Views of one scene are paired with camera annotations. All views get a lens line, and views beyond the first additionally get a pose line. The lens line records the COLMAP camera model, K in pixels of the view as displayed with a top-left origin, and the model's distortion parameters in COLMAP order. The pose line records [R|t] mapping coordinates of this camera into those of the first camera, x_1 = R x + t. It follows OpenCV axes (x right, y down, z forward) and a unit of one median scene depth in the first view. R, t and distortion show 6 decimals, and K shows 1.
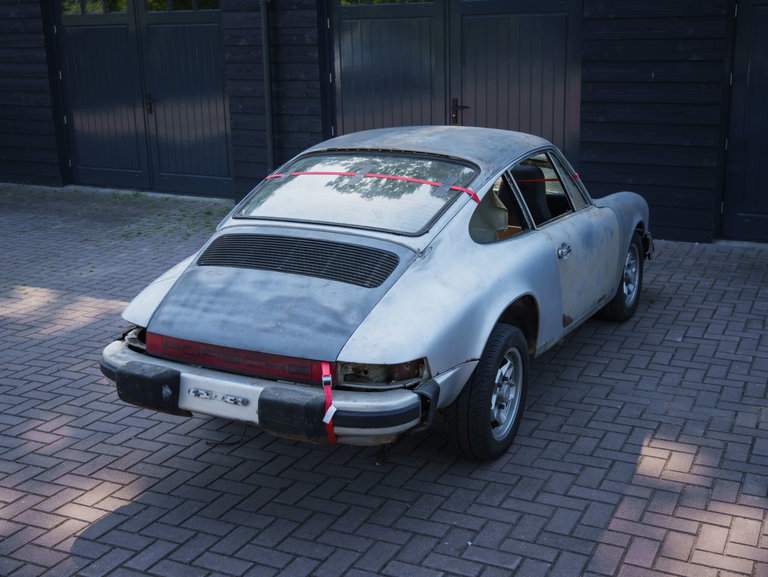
lens RADIAL K [[955.8, 0, 406.2], [0, 955.8, 280.5], [0, 0, 1]] dist [0.034029, 0.000000]
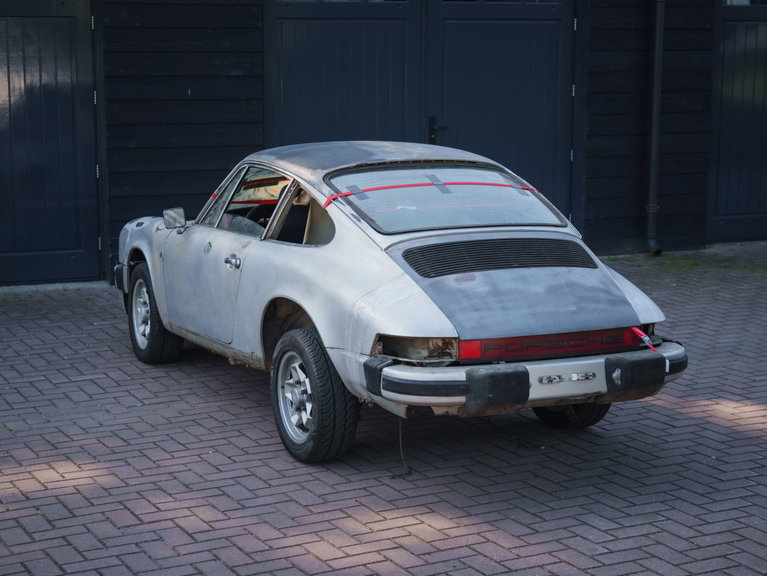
lens RADIAL K [[1482.9, 0, 376.5], [0, 1482.9, 285.2], [0, 0, 1]] dist [0.071370, 0.000000]
pose [[0.619321, -0.113494, 0.776892, -1.525084], [0.182207, 0.983259, -0.001610, -0.016705], [-0.763703, 0.142552, 0.629632, 0.089209]]
